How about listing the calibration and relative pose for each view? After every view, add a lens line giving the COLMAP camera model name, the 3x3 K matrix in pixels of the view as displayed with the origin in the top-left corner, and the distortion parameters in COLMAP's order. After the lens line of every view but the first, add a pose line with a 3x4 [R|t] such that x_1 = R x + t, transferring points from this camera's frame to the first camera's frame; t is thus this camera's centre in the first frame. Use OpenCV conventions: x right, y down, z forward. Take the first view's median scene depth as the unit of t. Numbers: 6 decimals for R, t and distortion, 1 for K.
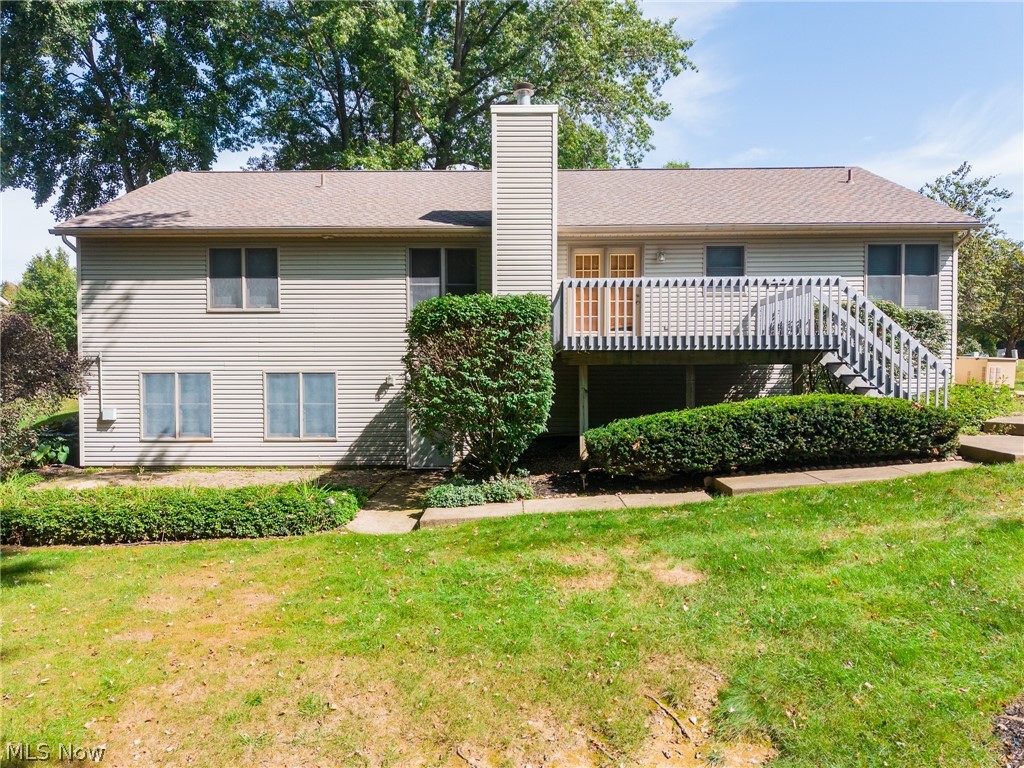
lens RADIAL K [[681.1, 0, 512.0], [0, 681.1, 384.0], [0, 0, 1]] dist [0.058639, -0.071474]
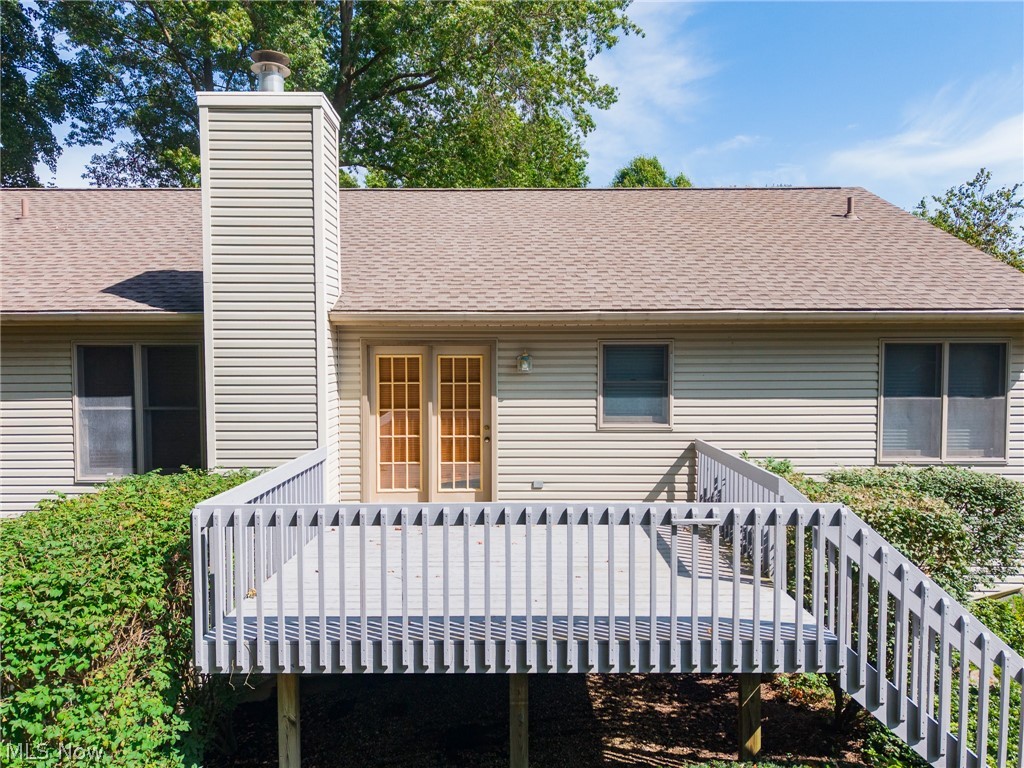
lens RADIAL K [[681.1, 0, 512.0], [0, 681.1, 384.0], [0, 0, 1]] dist [0.058639, -0.071474]
pose [[0.999868, -0.000605, 0.016230, 0.196591], [0.000318, 0.999843, 0.017724, -0.177095], [-0.016238, -0.017717, 0.999711, 0.429848]]
